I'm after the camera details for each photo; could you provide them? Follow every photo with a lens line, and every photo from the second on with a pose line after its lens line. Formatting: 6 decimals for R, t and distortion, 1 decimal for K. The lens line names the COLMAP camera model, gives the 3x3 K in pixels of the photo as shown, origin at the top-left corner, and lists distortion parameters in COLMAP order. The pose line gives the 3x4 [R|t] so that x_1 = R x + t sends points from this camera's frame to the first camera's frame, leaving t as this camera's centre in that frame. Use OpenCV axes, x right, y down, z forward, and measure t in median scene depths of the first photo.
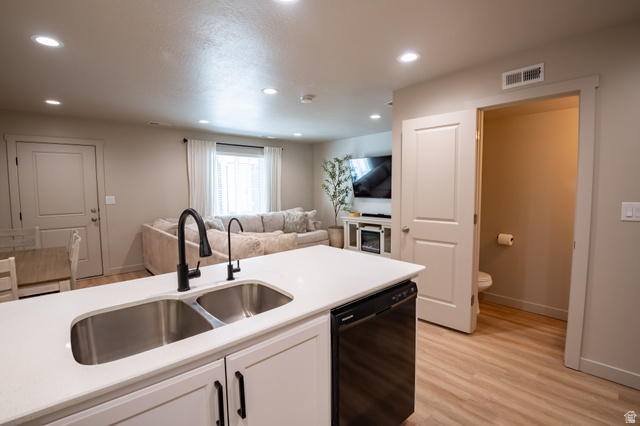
lens RADIAL K [[300.5, 0, 320.7], [0, 300.5, 205.6], [0, 0, 1]] dist [-0.001811, -0.000324]
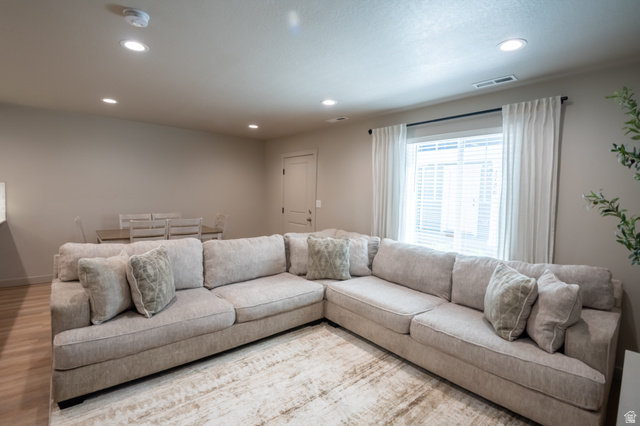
lens RADIAL K [[300.5, 0, 320.7], [0, 300.5, 205.6], [0, 0, 1]] dist [-0.001811, -0.000324]
pose [[-0.011739, 0.051629, -0.998597, 0.356673], [-0.093457, 0.994238, 0.052502, -0.066835], [0.995554, 0.093942, -0.006846, 1.011095]]
